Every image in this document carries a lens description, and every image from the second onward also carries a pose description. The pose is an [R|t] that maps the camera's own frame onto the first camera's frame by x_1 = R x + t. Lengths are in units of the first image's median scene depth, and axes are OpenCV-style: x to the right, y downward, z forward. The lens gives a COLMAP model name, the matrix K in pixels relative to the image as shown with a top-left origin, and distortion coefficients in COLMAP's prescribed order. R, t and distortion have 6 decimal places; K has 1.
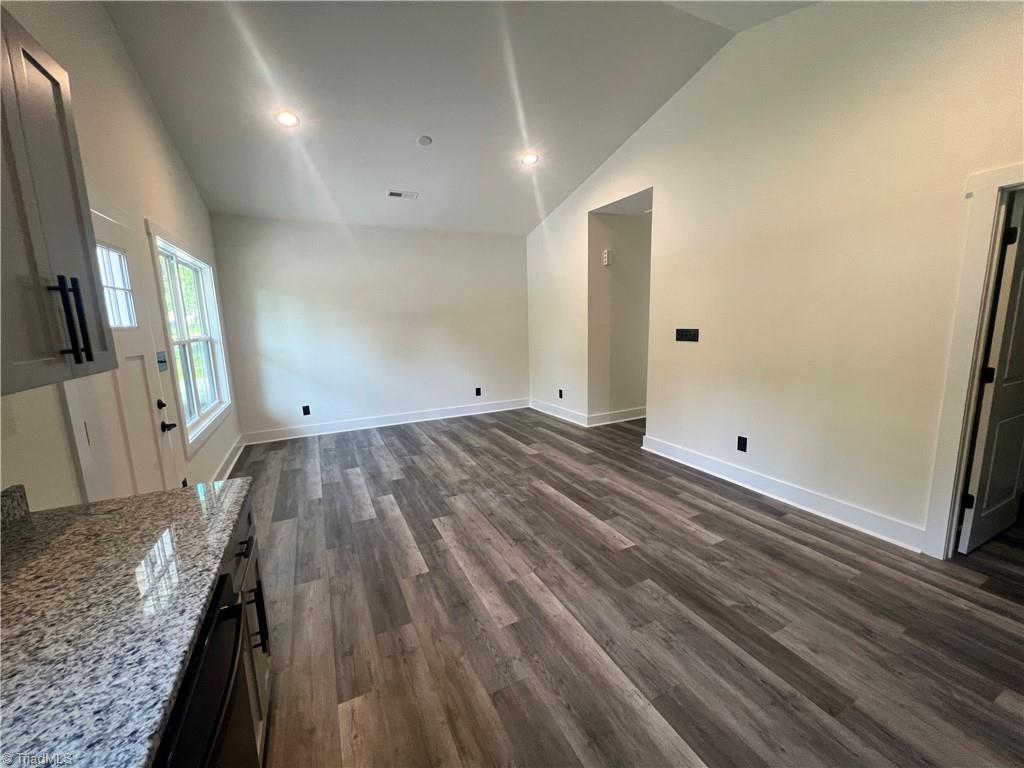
lens RADIAL K [[410.7, 0, 512.5], [0, 410.7, 384.2], [0, 0, 1]] dist [0.000190, 0.000083]
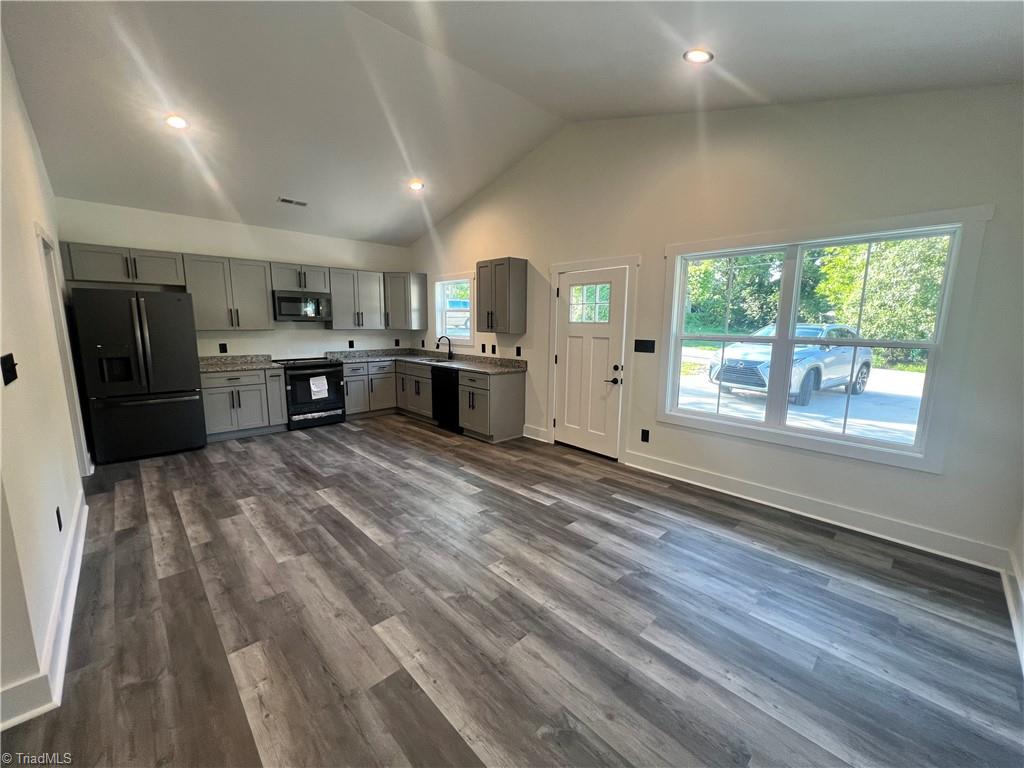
lens RADIAL K [[410.7, 0, 513.1], [0, 410.7, 385.8], [0, 0, 1]] dist [0.000190, 0.000083]
pose [[-0.953547, 0.066549, -0.293801, 0.046248], [-0.029349, 0.950131, 0.310468, -0.310778], [0.299811, 0.304668, -0.904041, 1.913048]]
